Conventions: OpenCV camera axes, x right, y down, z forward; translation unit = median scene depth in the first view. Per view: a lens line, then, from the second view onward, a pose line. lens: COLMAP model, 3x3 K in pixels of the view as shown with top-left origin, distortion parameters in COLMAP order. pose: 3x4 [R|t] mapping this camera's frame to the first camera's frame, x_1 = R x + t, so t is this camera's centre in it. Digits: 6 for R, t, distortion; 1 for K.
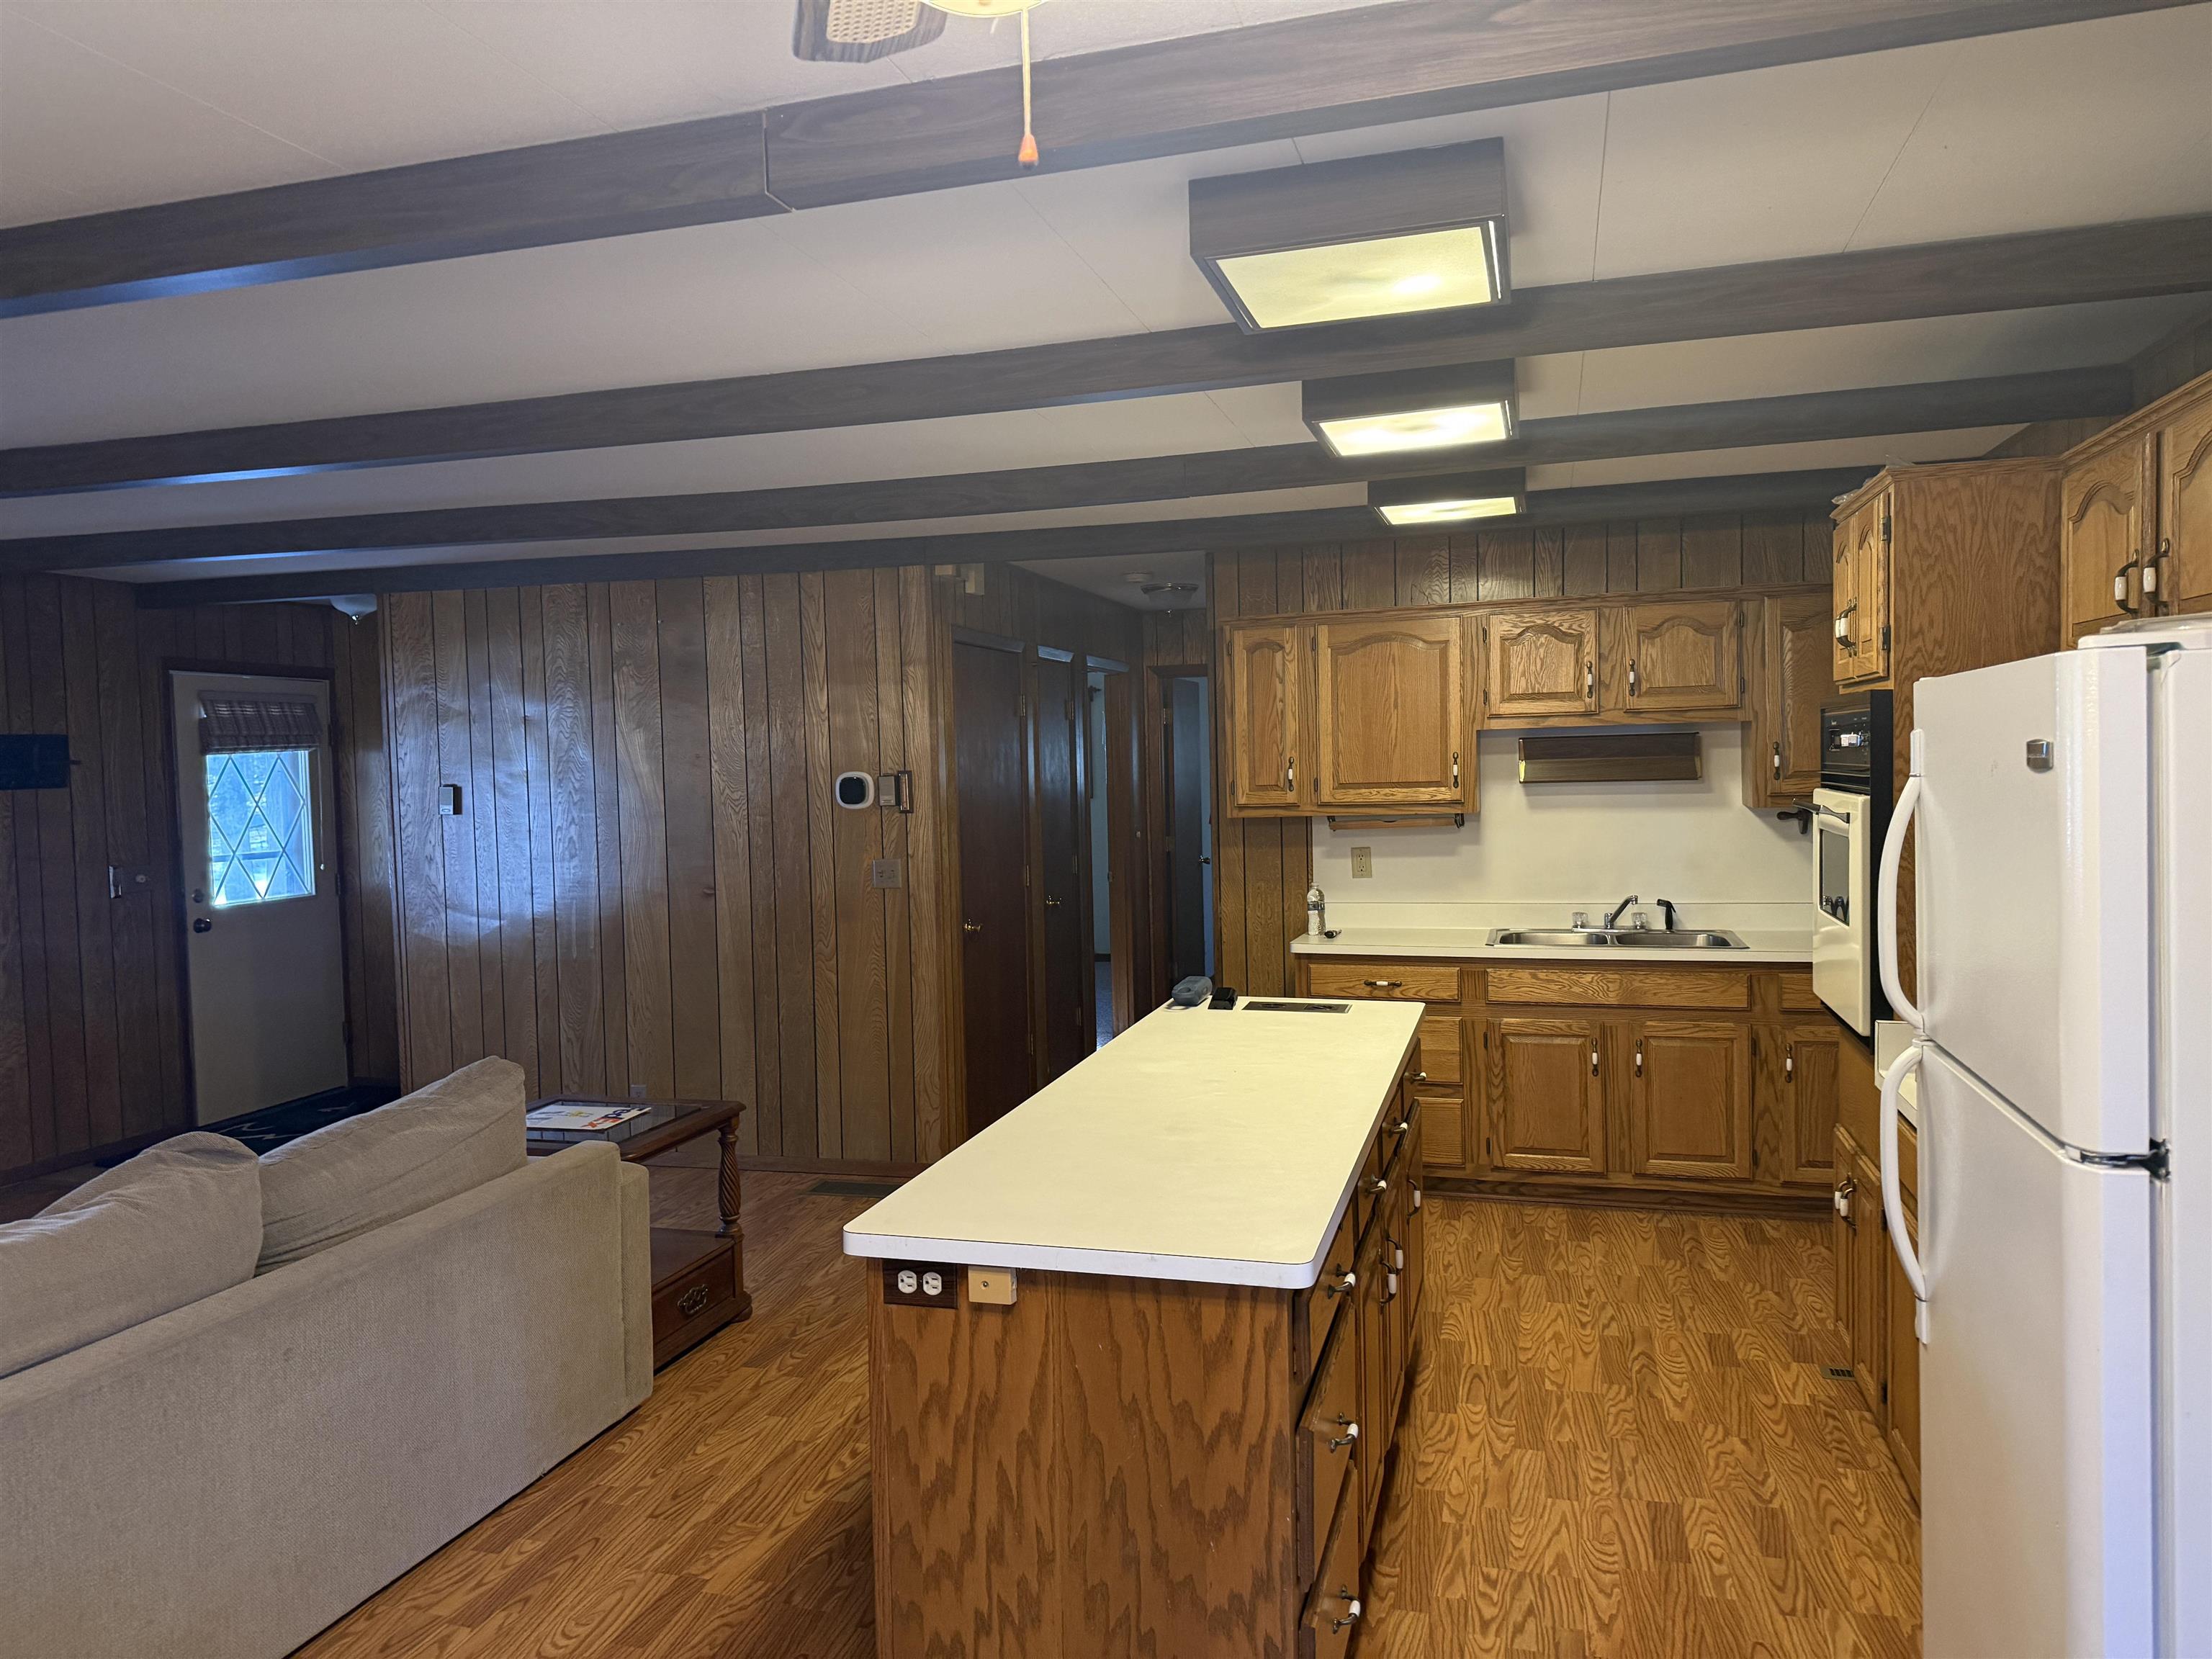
lens RADIAL K [[1539.6, 0, 1120.4], [0, 1539.6, 831.5], [0, 0, 1]] dist [0.100746, -0.122938]
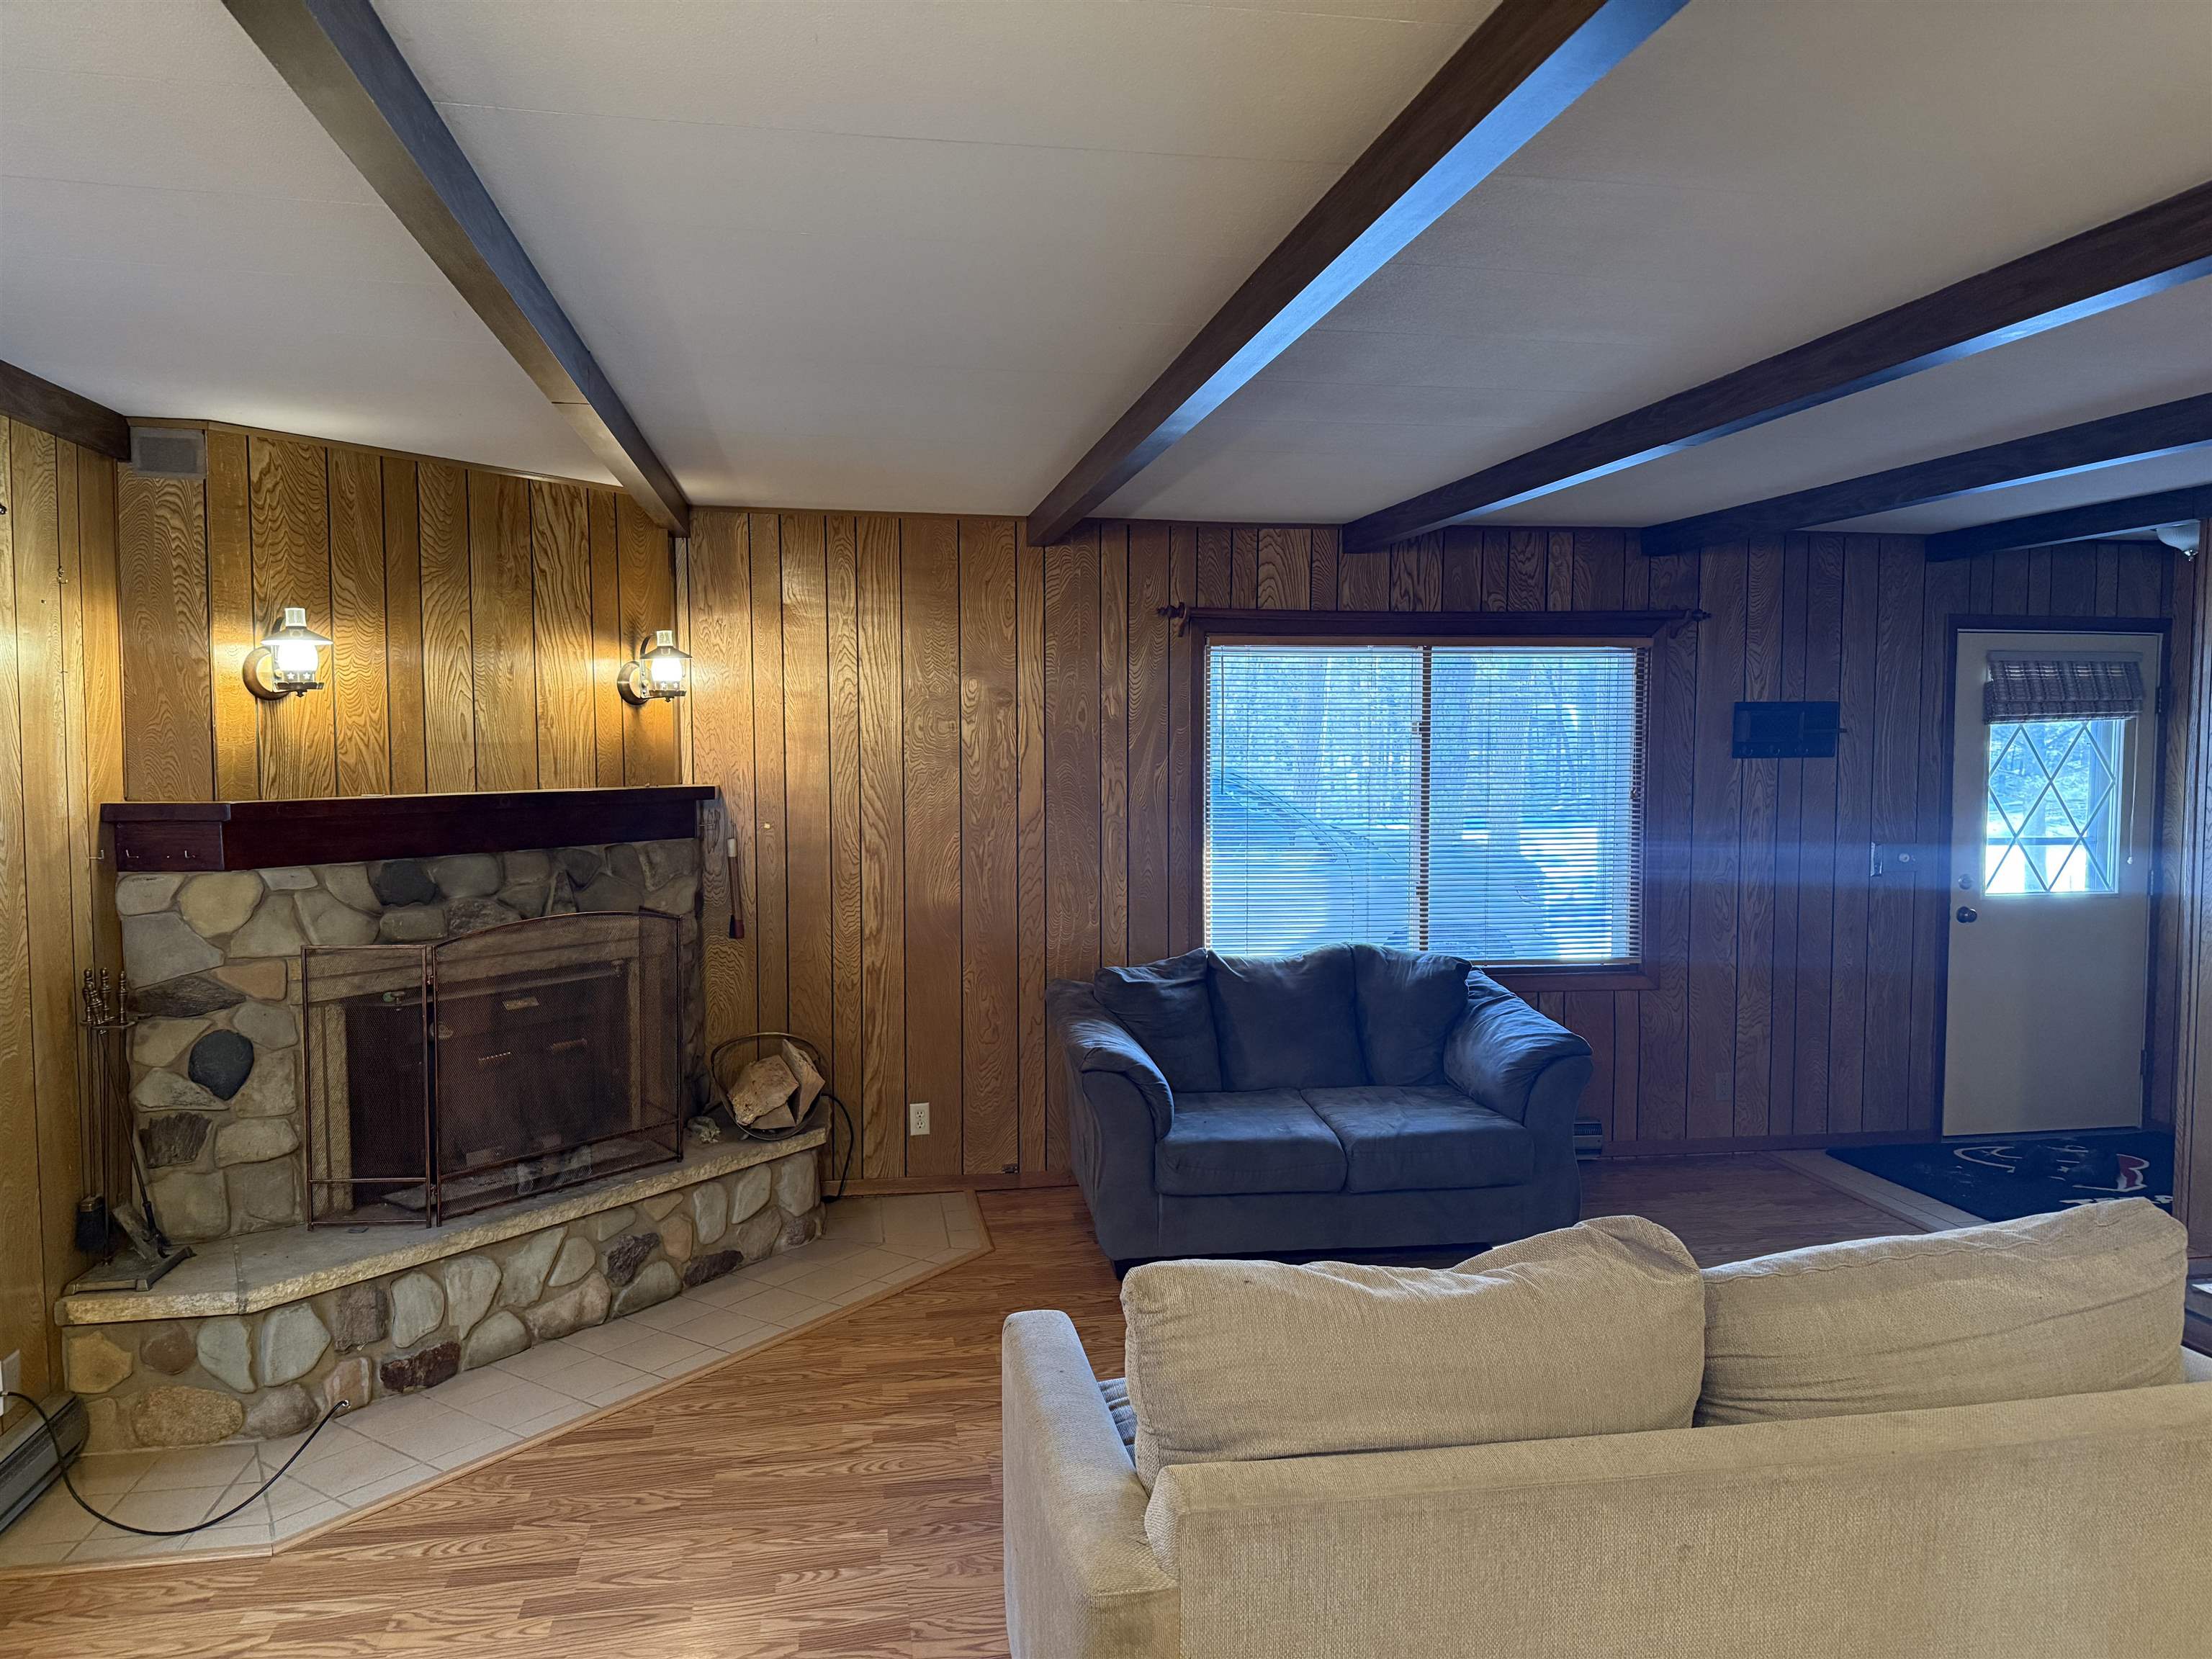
lens RADIAL K [[1539.6, 0, 1120.4], [0, 1539.6, 831.5], [0, 0, 1]] dist [0.100746, -0.122938]
pose [[0.437851, 0.078601, -0.895605, -0.002686], [-0.052998, 0.996695, 0.061563, -0.018065], [0.897484, 0.020510, 0.440570, 0.186516]]
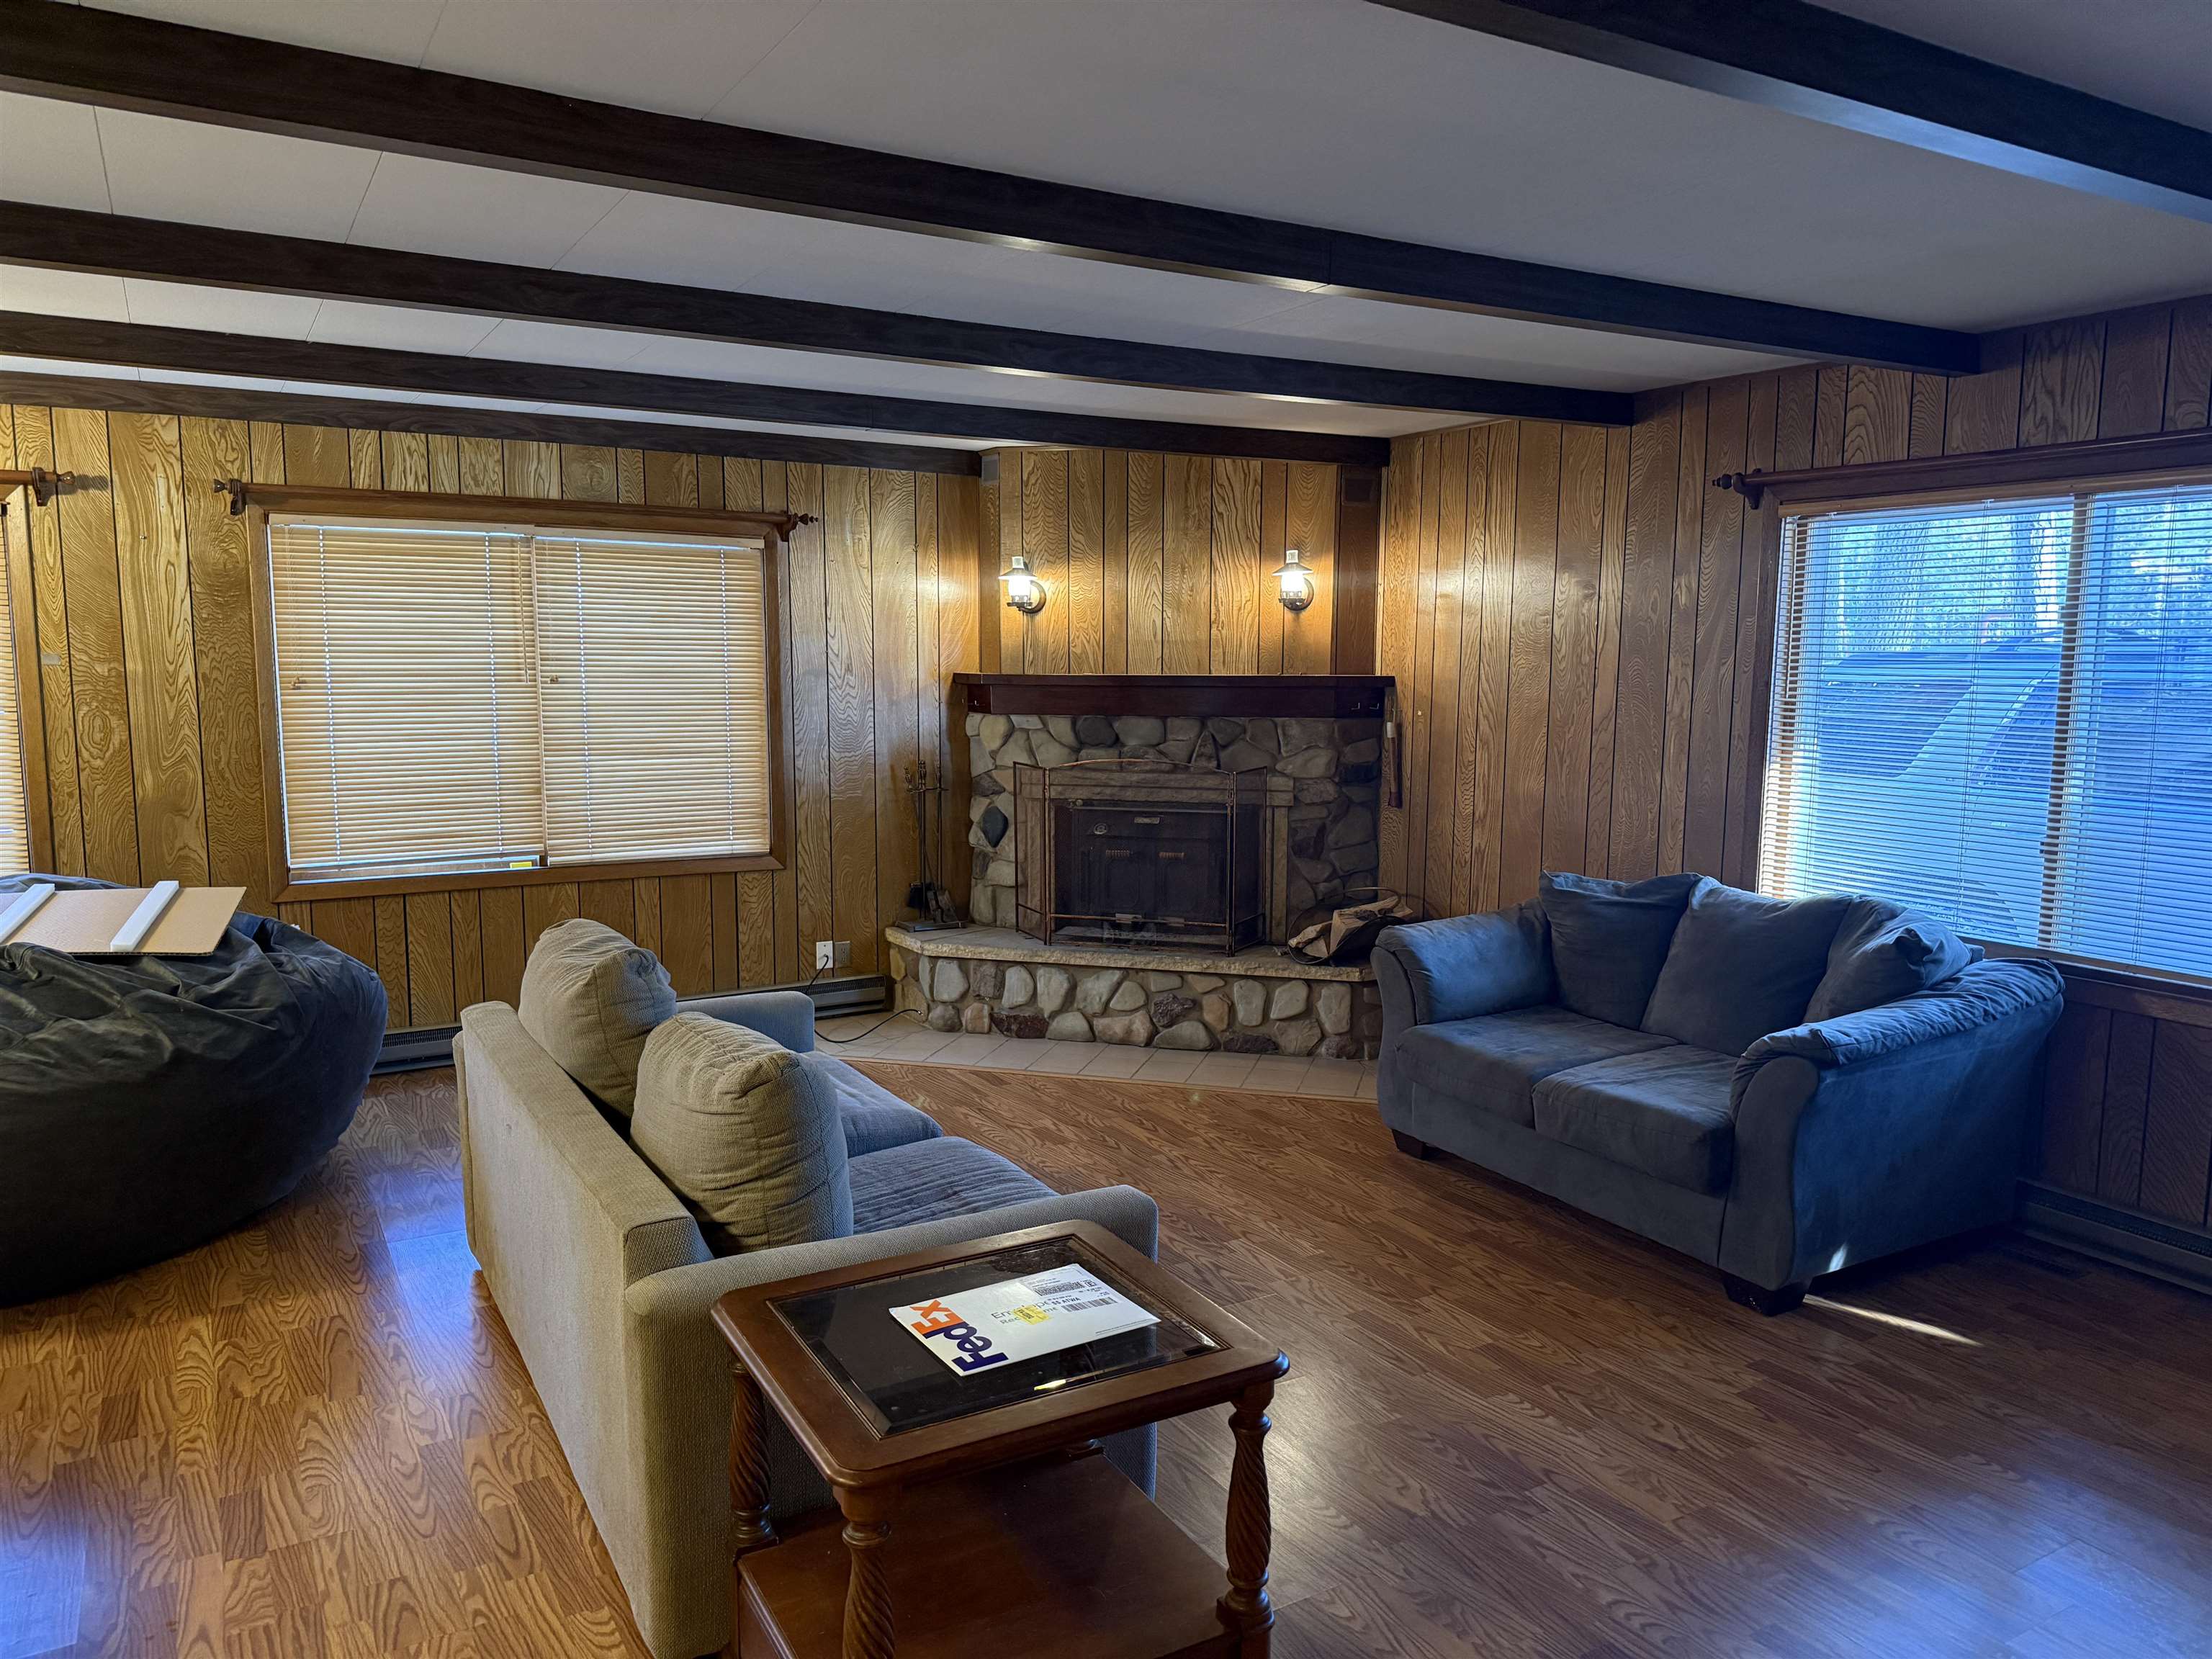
lens RADIAL K [[1539.6, 0, 1120.4], [0, 1539.6, 831.5], [0, 0, 1]] dist [0.100746, -0.122938]
pose [[-0.687761, 0.104614, -0.718360, -0.005067], [-0.021864, 0.986128, 0.164542, -0.029219], [0.725608, 0.128871, -0.675933, 0.538881]]
